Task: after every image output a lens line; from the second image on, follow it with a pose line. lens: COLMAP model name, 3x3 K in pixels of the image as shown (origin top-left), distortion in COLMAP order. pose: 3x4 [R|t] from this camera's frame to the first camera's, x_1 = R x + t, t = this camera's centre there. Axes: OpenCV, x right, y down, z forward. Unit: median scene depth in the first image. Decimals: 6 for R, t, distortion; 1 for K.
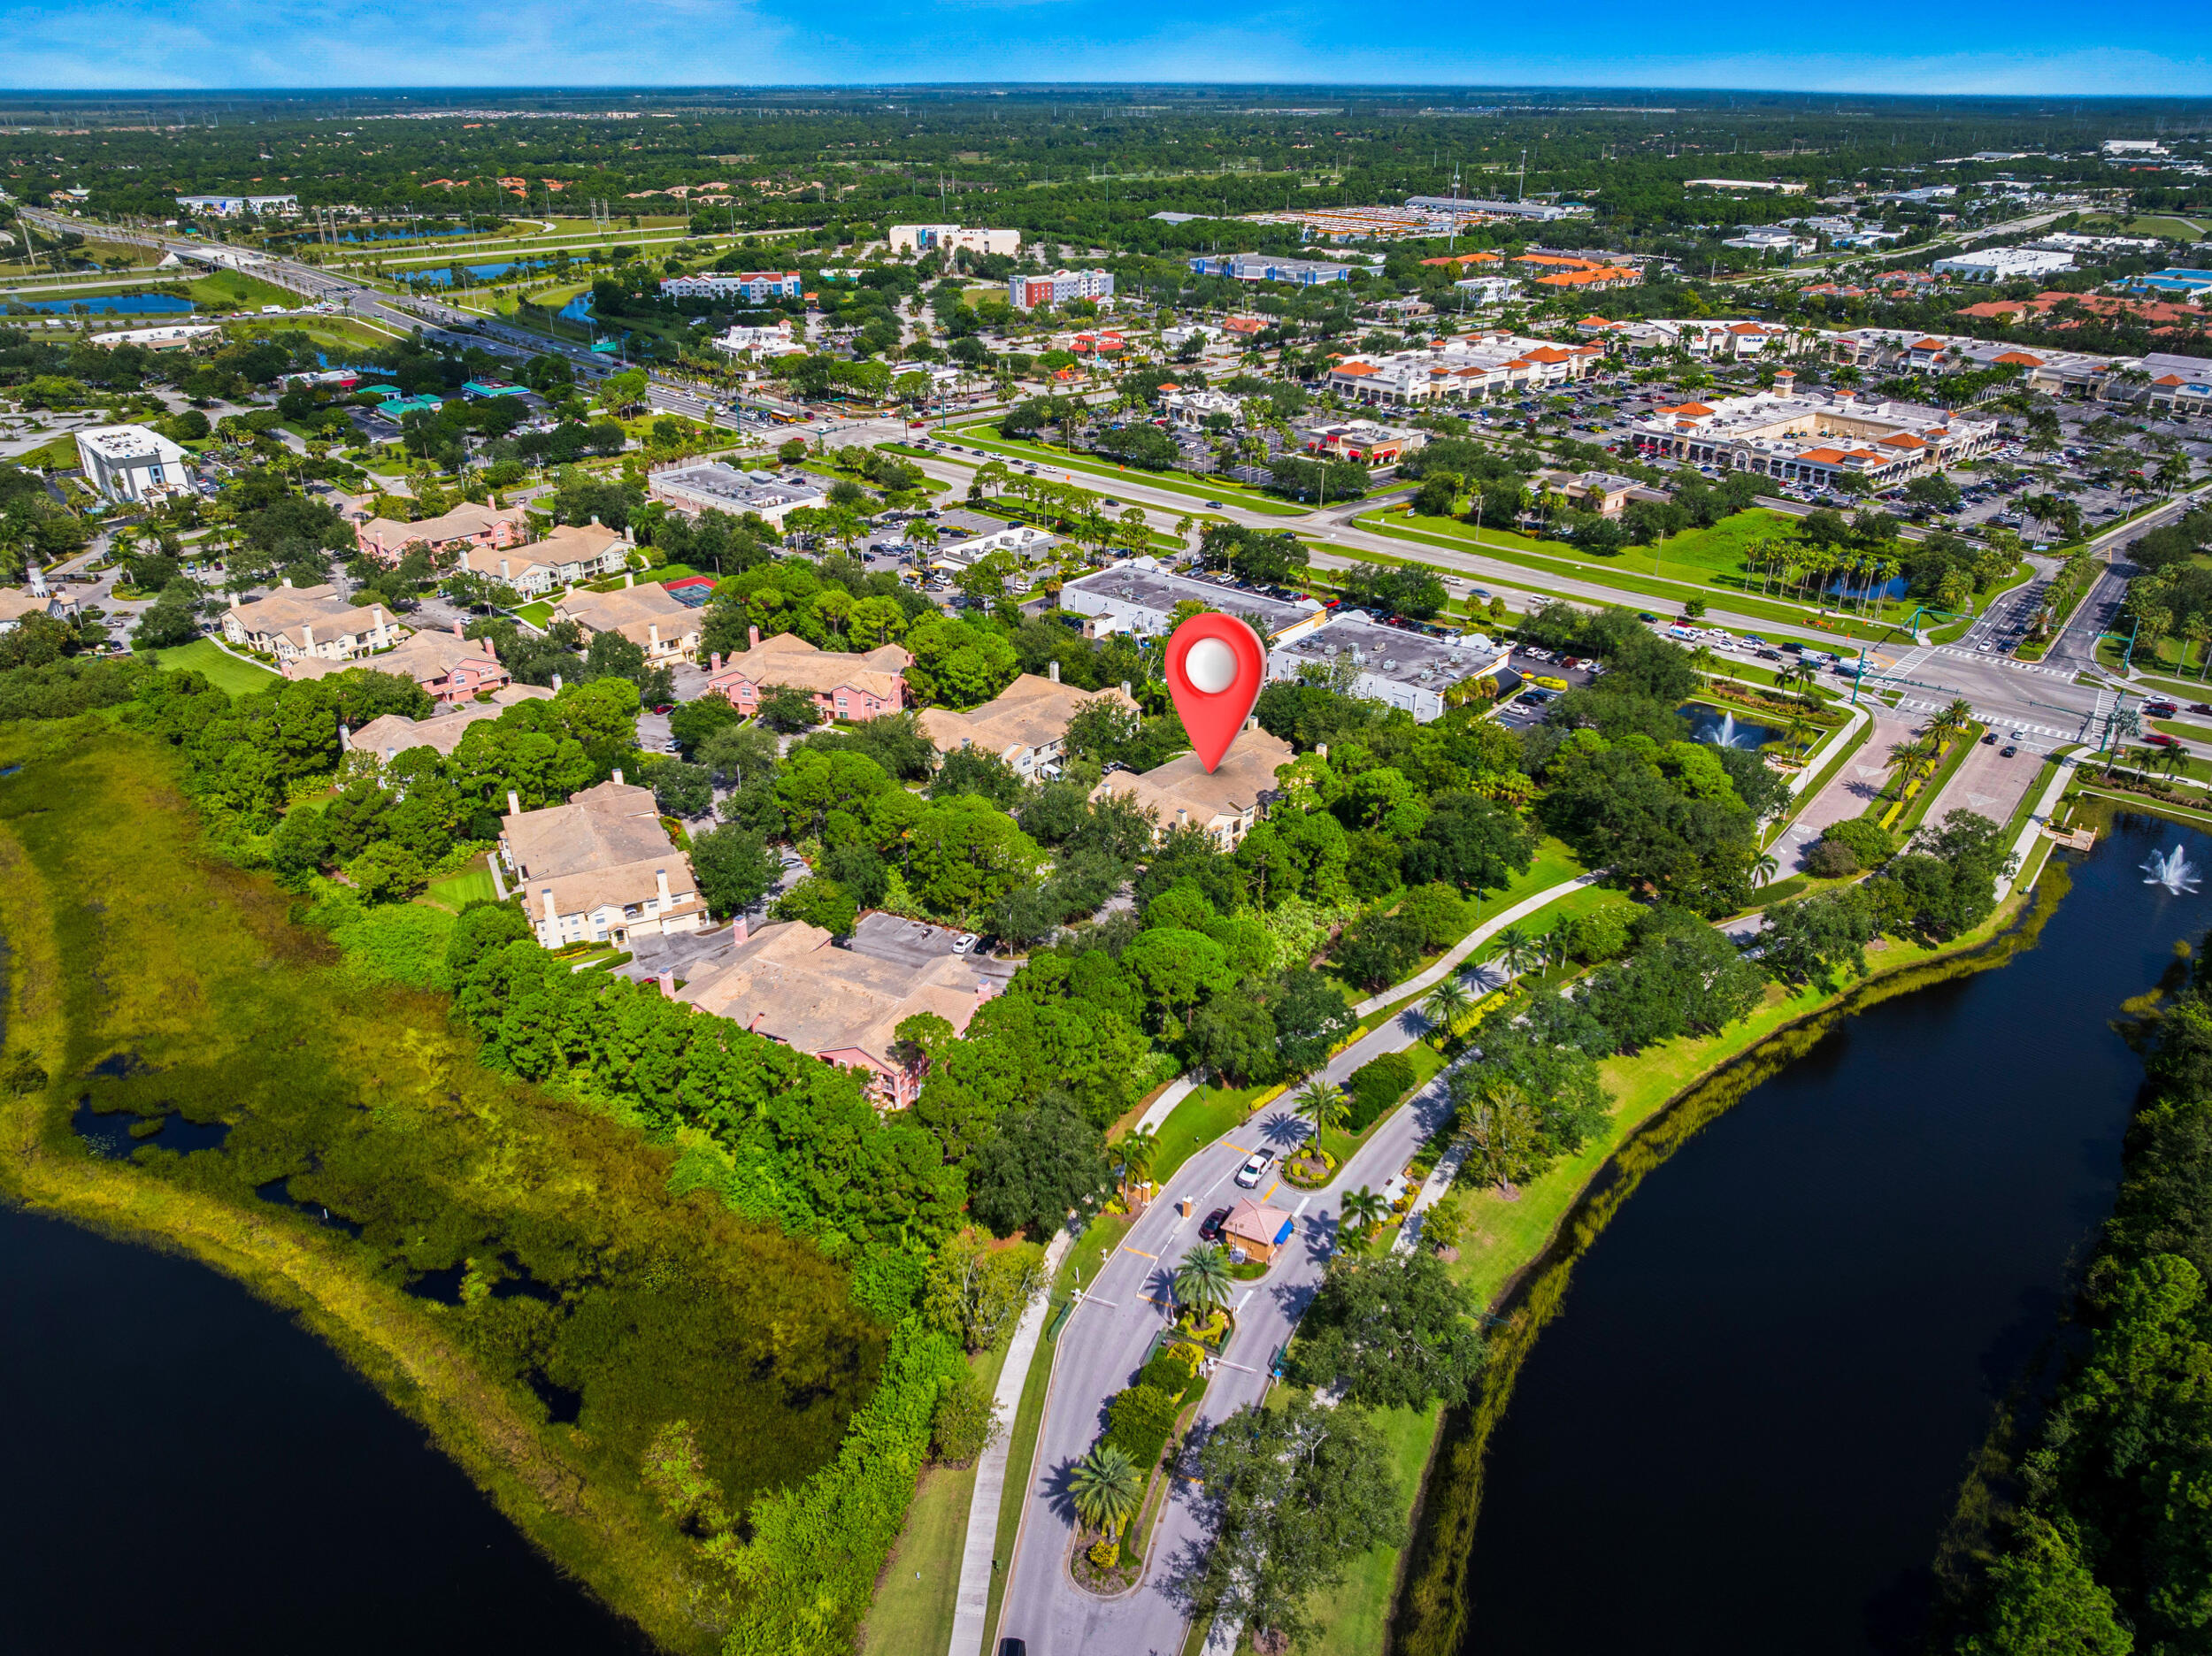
lens RADIAL K [[1536.2, 0, 1106.0], [0, 1536.2, 828.0], [0, 0, 1]] dist [-0.001632, -0.001685]
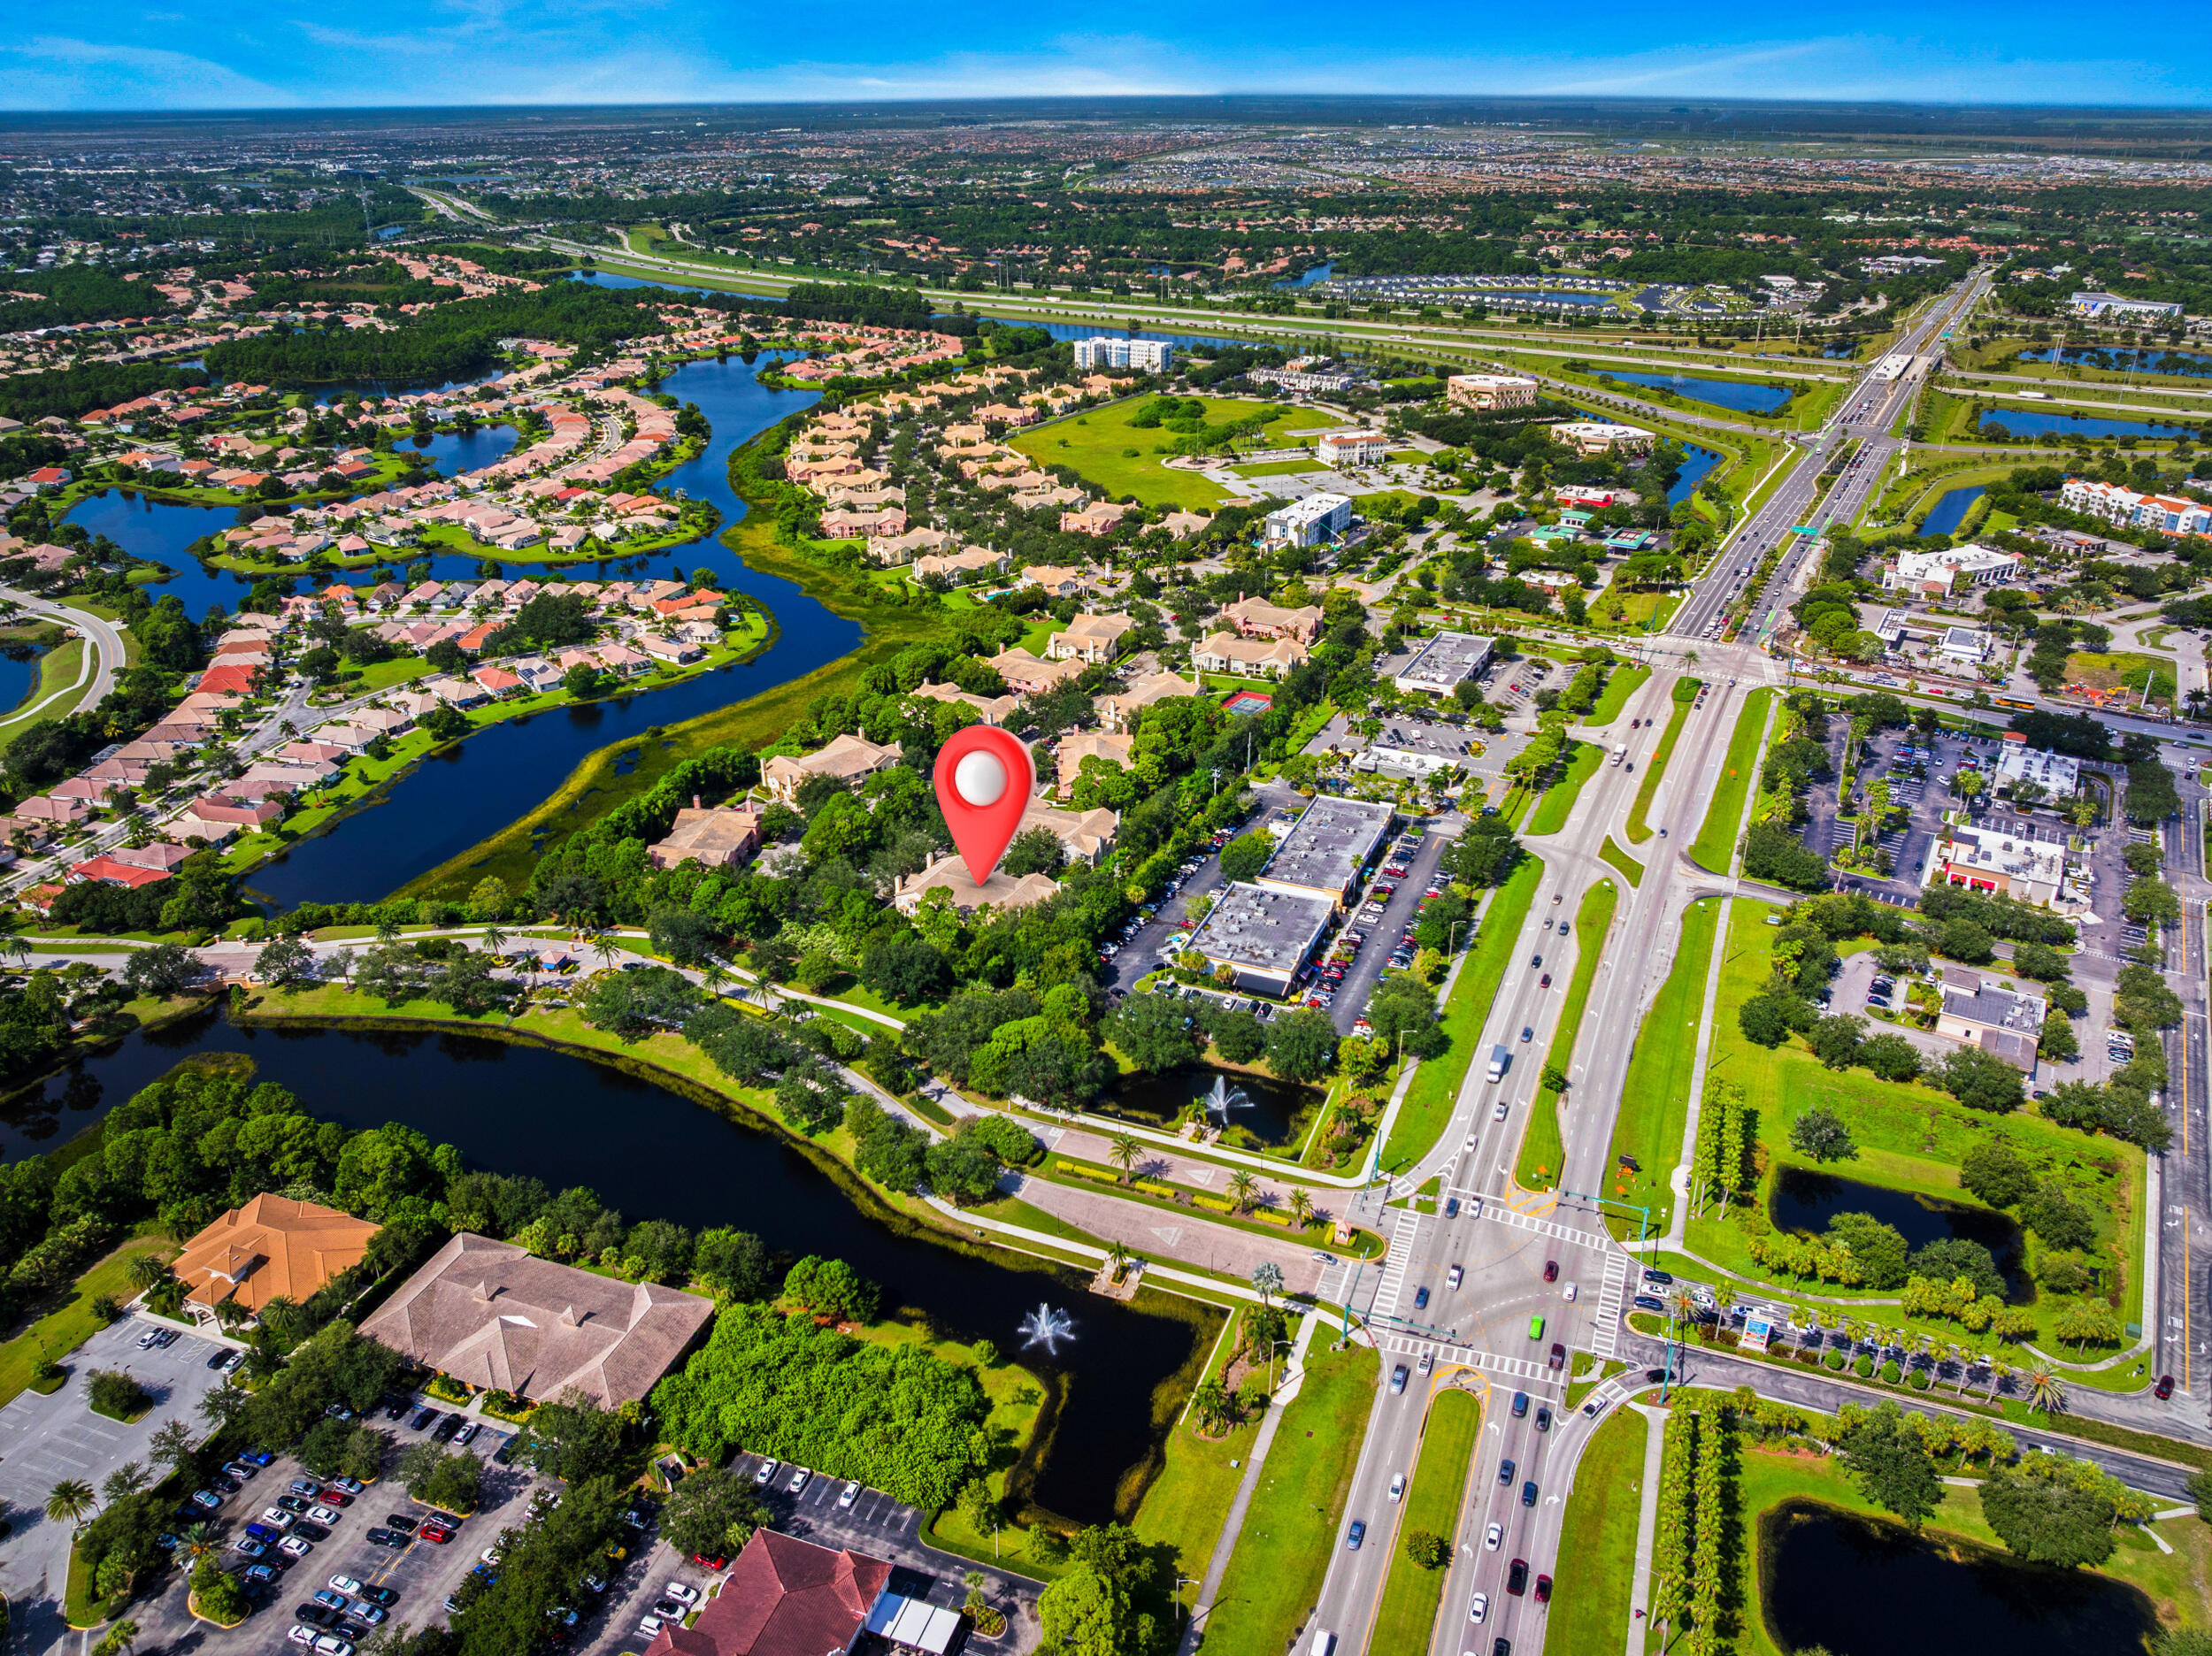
lens RADIAL K [[1536.2, 0, 1106.0], [0, 1536.2, 828.0], [0, 0, 1]] dist [-0.001632, -0.001685]
pose [[0.279464, 0.403838, -0.871100, 1.659661], [-0.422665, 0.866358, 0.266042, -0.636631], [0.862122, 0.293834, 0.412804, 0.543039]]
